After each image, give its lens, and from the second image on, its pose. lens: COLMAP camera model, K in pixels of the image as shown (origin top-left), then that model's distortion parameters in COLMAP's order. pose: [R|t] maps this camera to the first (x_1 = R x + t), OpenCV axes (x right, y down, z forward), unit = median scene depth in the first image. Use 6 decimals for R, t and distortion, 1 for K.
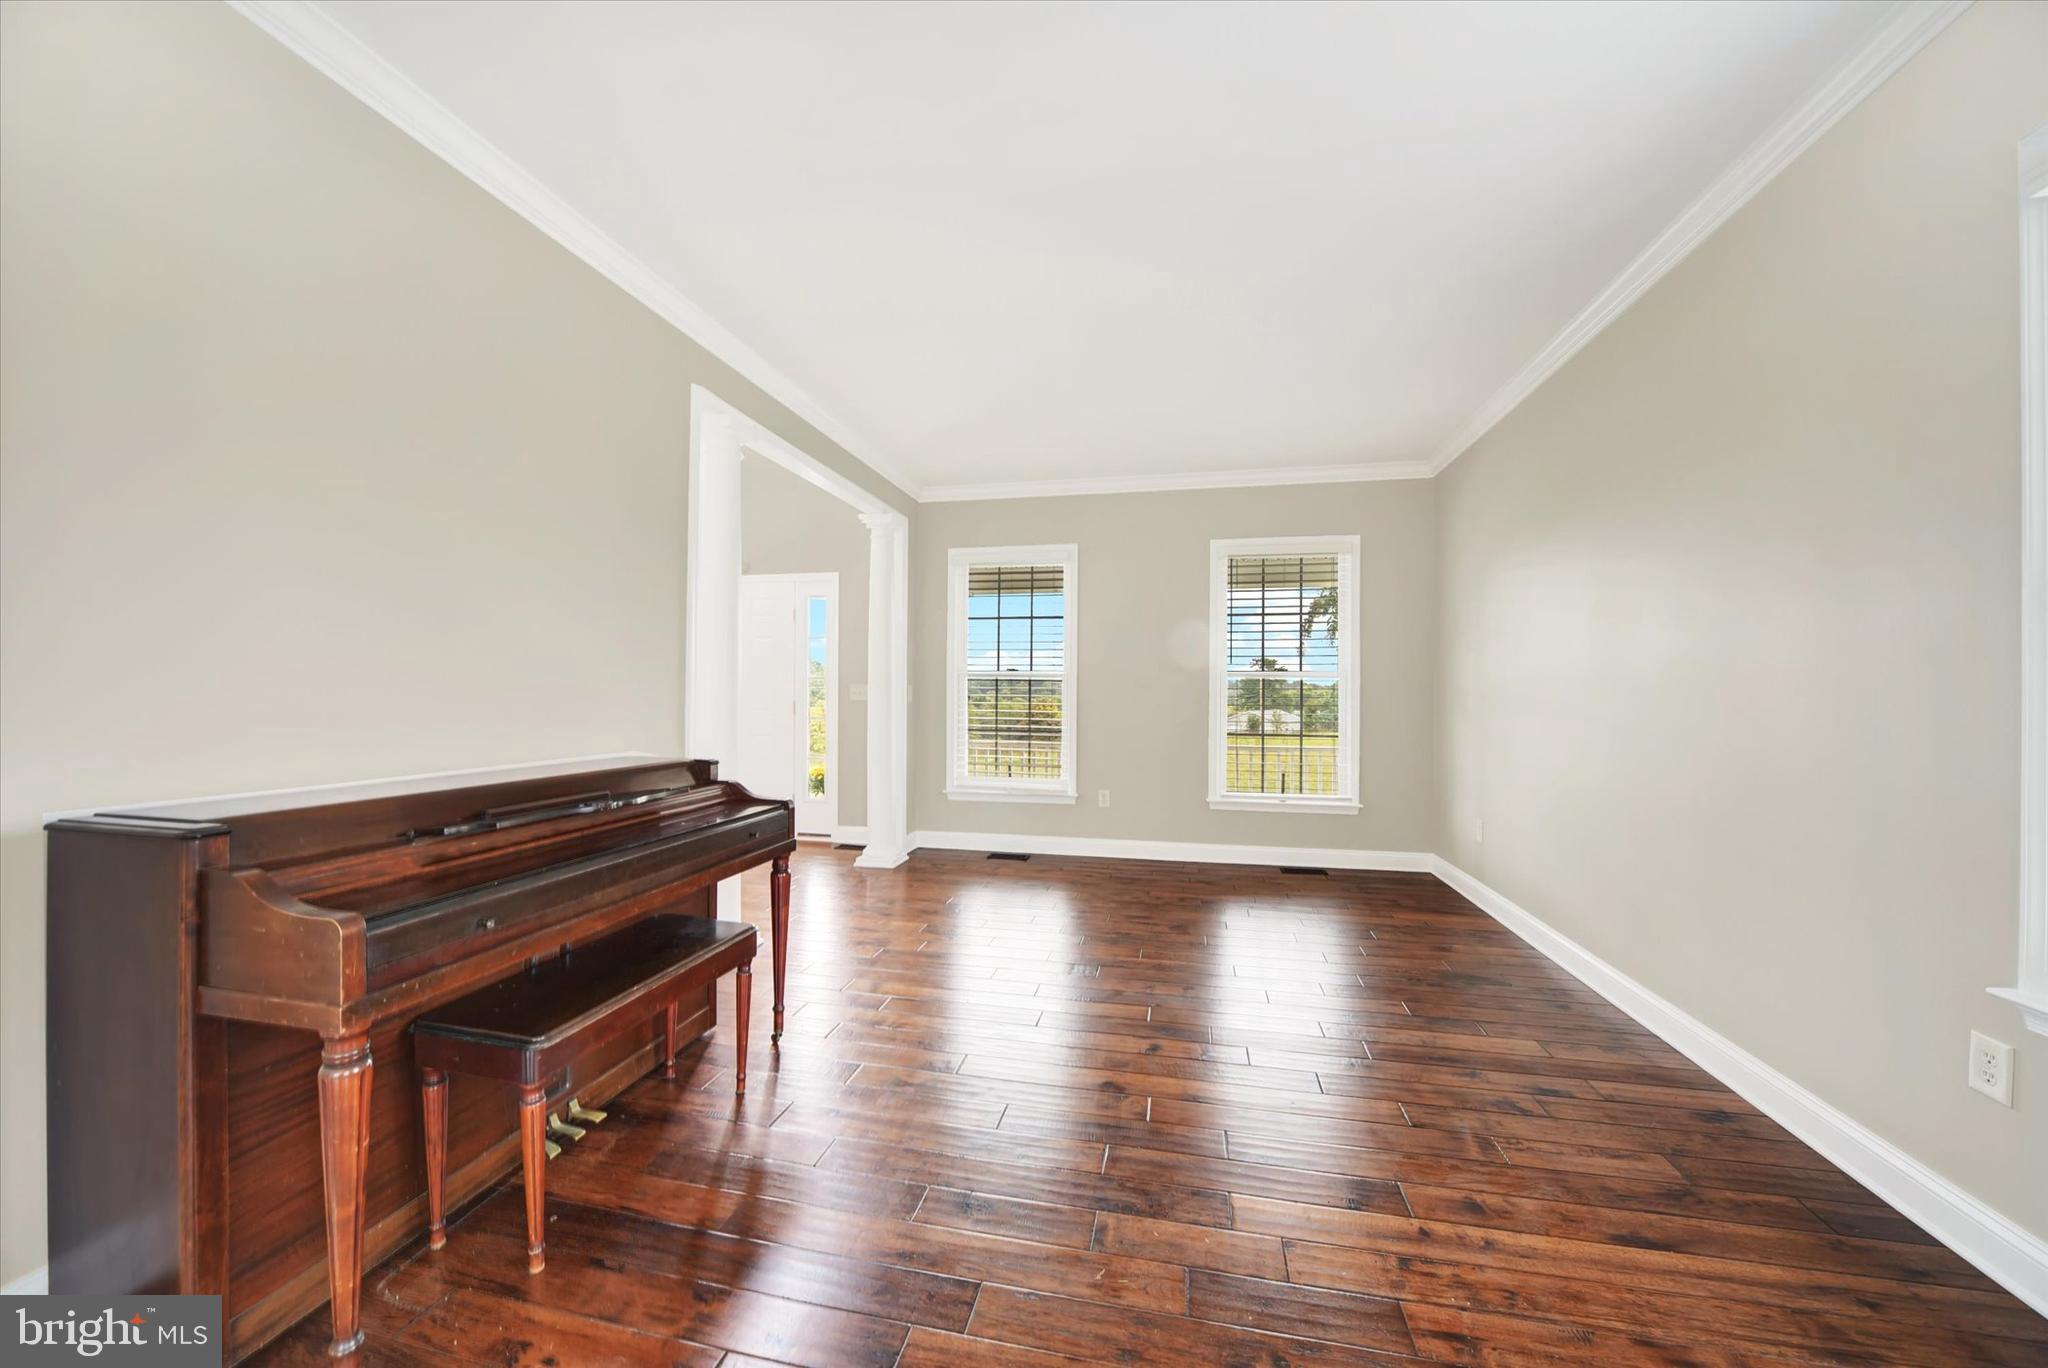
lens RADIAL K [[740.2, 0, 1029.9], [0, 740.2, 686.9], [0, 0, 1]] dist [0.001083, 0.000218]
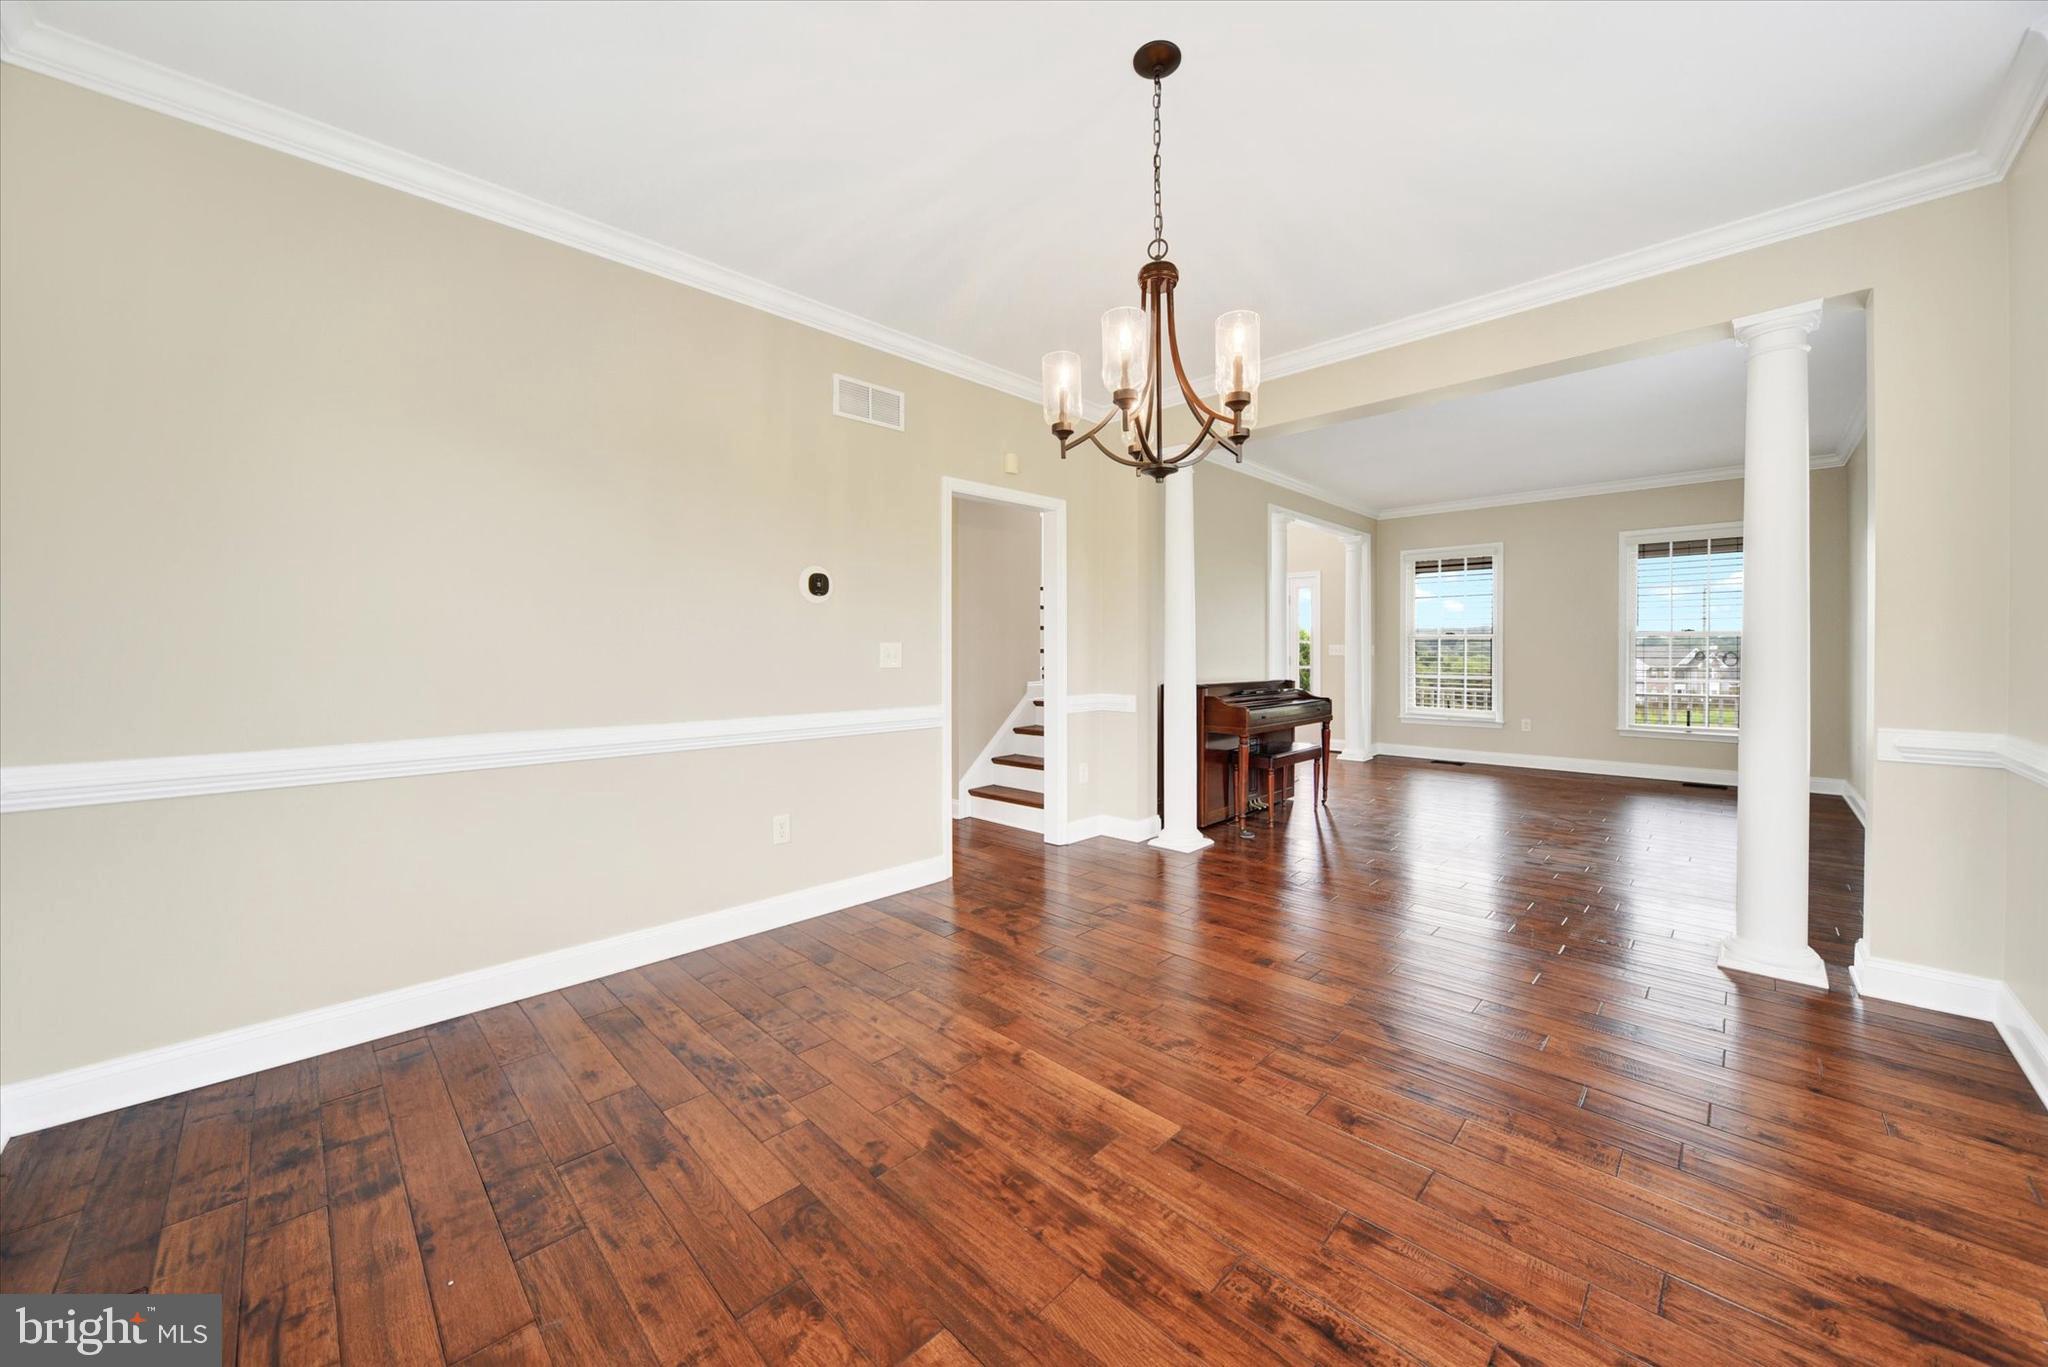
lens RADIAL K [[742.9, 0, 1025.8], [0, 742.9, 643.0], [0, 0, 1]] dist [-0.000817, -0.000046]
pose [[0.845032, -0.008817, -0.534643, 0.052705], [0.007736, 0.999961, -0.004264, -0.005289], [0.534660, -0.000533, 0.845067, -0.680258]]
